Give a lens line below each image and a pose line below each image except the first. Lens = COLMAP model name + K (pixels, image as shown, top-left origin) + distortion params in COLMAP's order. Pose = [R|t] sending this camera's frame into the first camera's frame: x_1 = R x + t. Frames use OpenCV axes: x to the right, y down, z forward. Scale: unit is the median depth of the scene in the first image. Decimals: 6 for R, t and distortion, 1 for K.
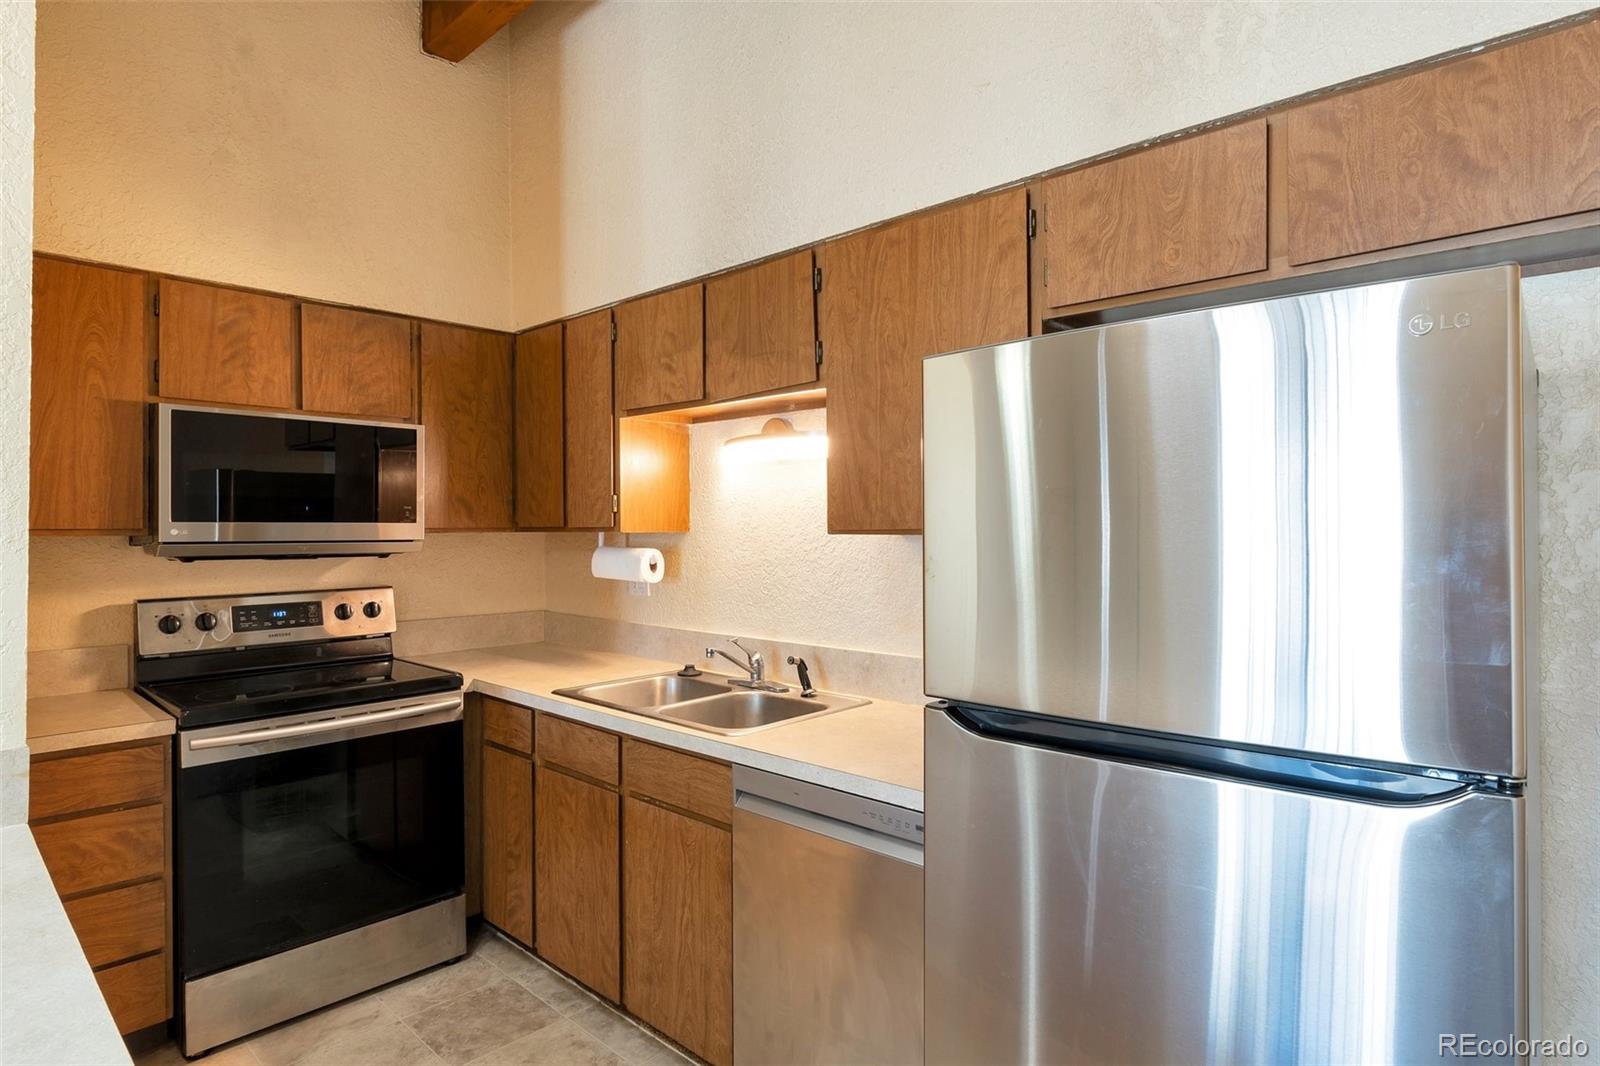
lens RADIAL K [[887.7, 0, 791.9], [0, 887.7, 526.5], [0, 0, 1]] dist [-0.000310, -0.003924]
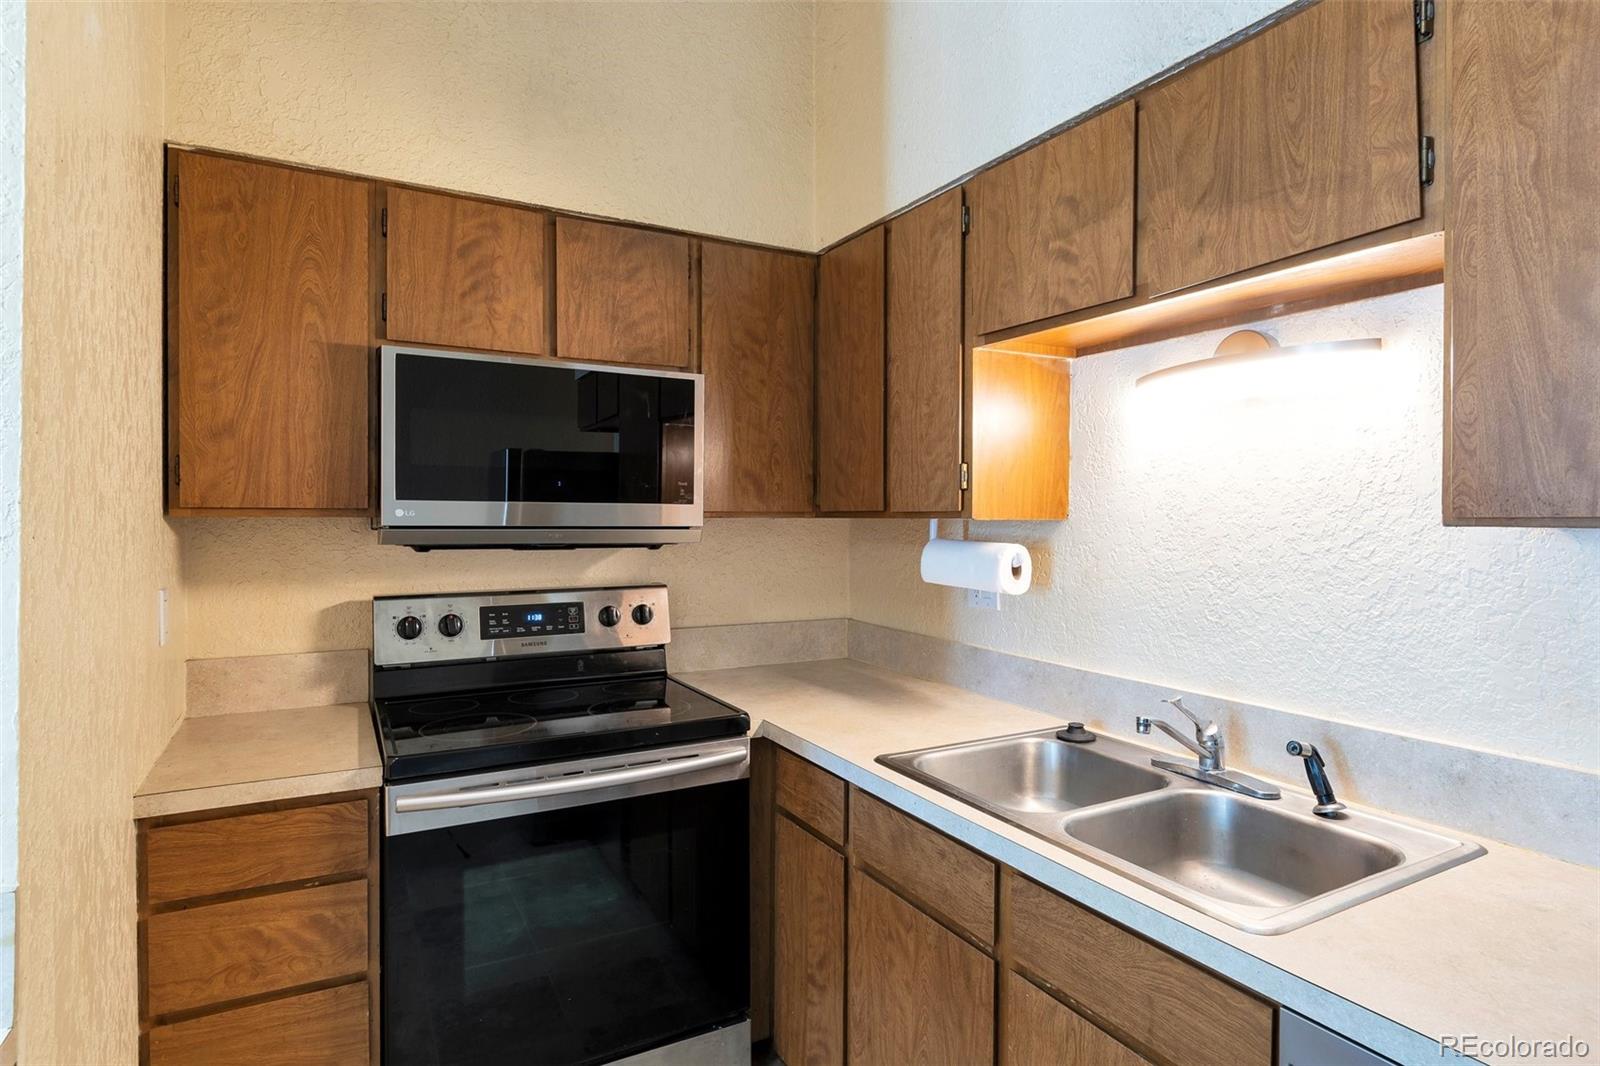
lens RADIAL K [[887.7, 0, 797.8], [0, 887.7, 523.7], [0, 0, 1]] dist [-0.000310, -0.003924]
pose [[0.954332, 0.011224, -0.298536, -0.127055], [-0.008361, 0.999906, 0.010866, 0.004047], [0.298630, -0.007873, 0.954337, 0.344396]]
